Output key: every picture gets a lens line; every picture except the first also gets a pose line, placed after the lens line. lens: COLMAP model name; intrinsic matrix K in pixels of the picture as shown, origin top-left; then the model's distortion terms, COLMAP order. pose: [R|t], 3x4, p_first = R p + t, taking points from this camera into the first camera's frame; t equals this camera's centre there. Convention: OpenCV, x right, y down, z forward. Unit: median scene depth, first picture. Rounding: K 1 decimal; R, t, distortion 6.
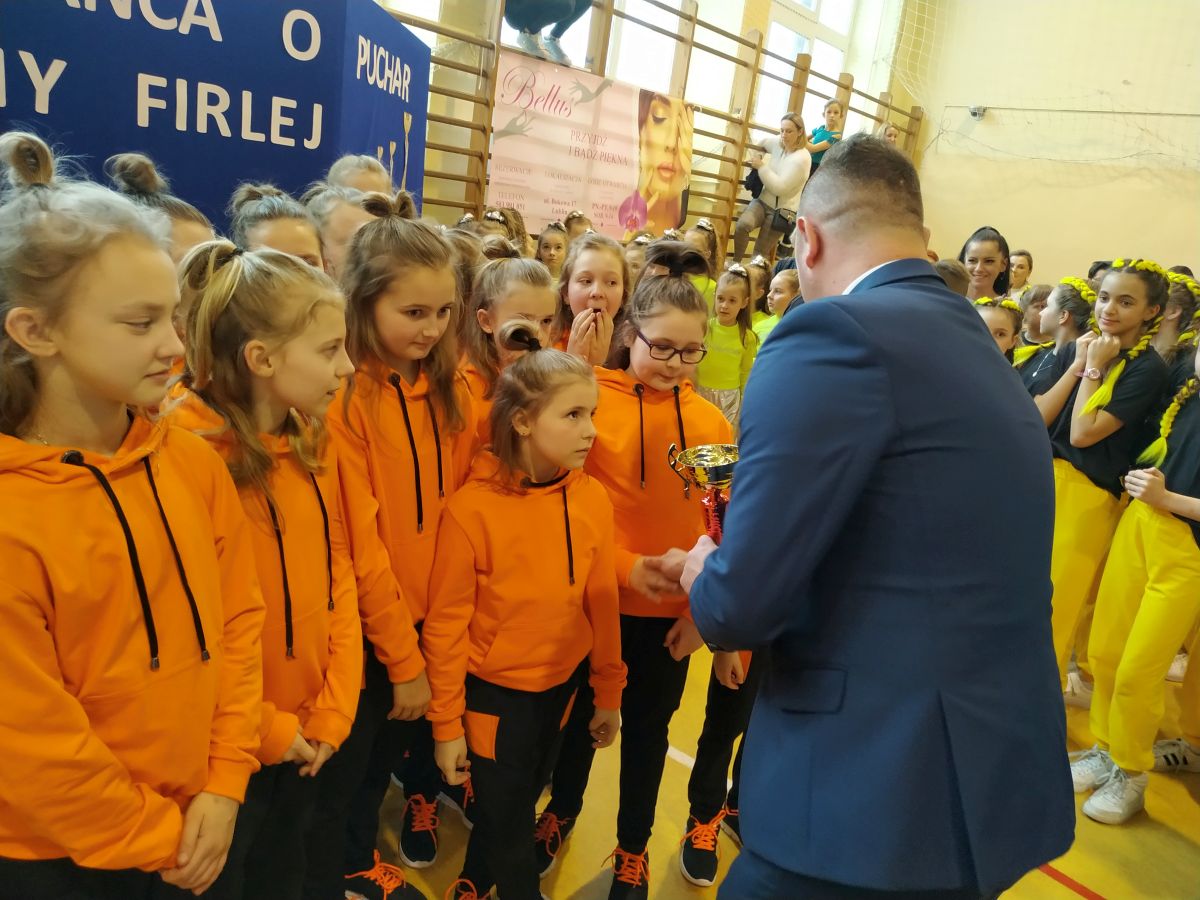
lens RADIAL K [[894.4, 0, 593.1], [0, 894.4, 446.9], [0, 0, 1]] dist [-0.003664, -0.004334]
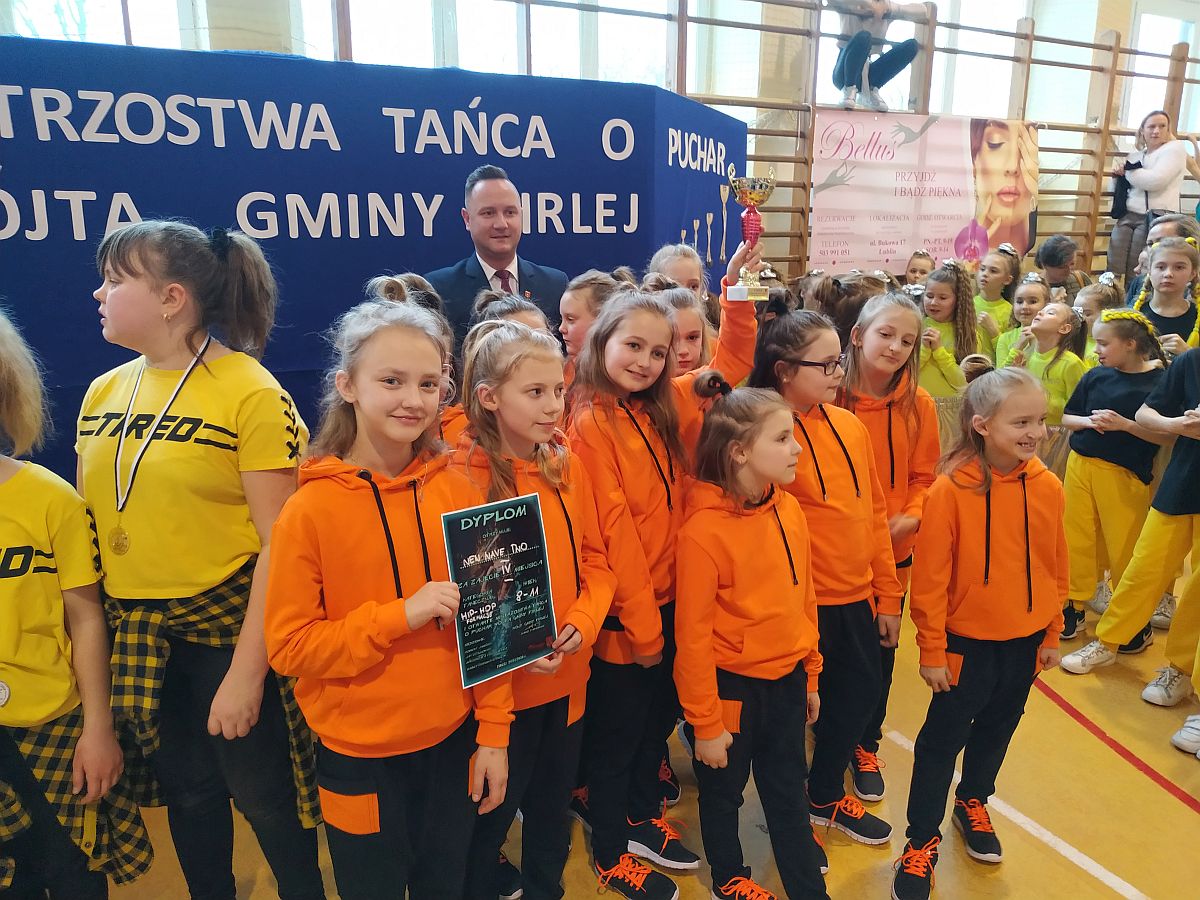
lens RADIAL K [[871.2, 0, 598.3], [0, 871.2, 449.7], [0, 0, 1]] dist [-0.009895, -0.000492]
pose [[0.909821, -0.036772, -0.413369, 0.071182], [0.016947, 0.998528, -0.051527, 0.008195], [0.414656, 0.039875, 0.909104, -0.032877]]
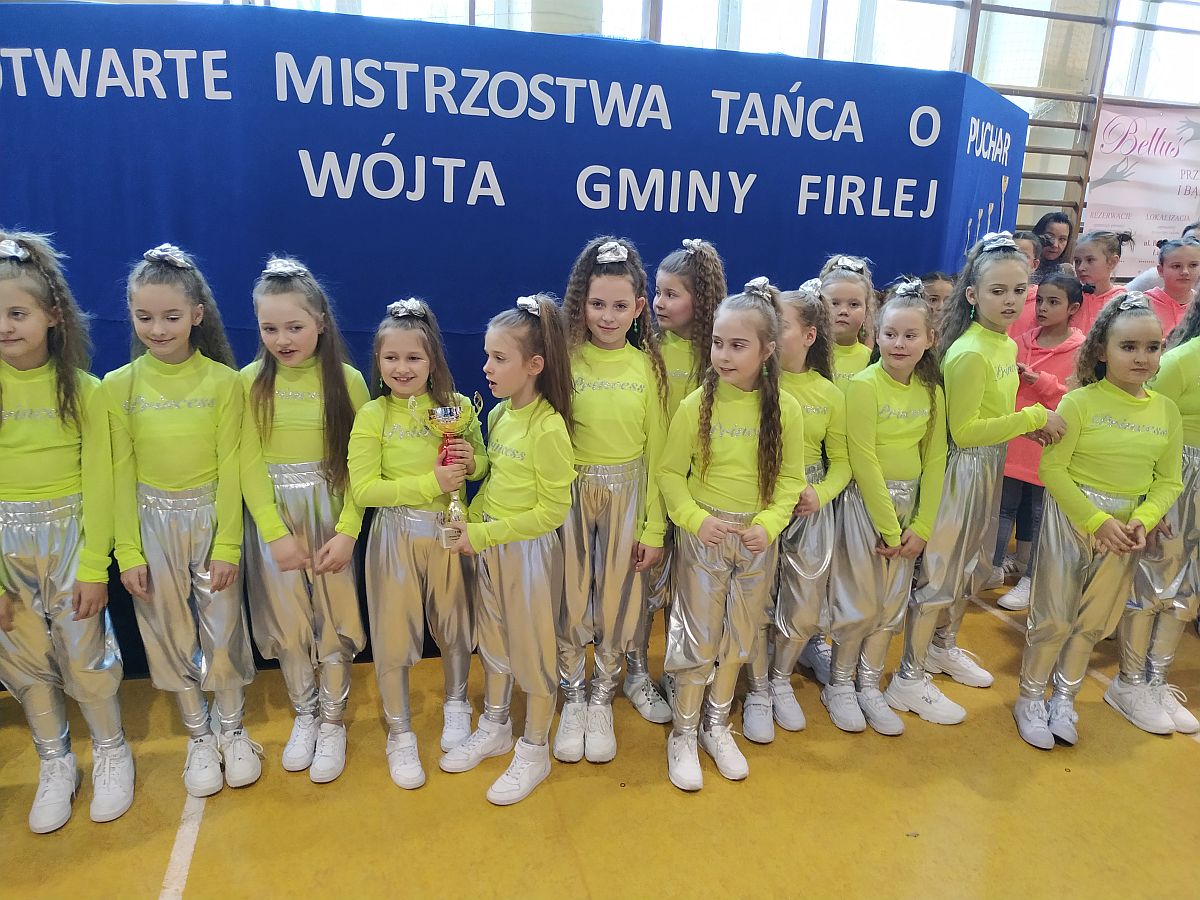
lens RADIAL K [[877.3, 0, 595.3], [0, 877.3, 449.5], [0, 0, 1]] dist [-0.008110, -0.001097]
pose [[0.828667, 0.042045, -0.558161, -0.009548], [-0.074849, 0.996543, -0.036056, 0.032402], [0.554715, 0.071657, 0.828949, -0.123786]]
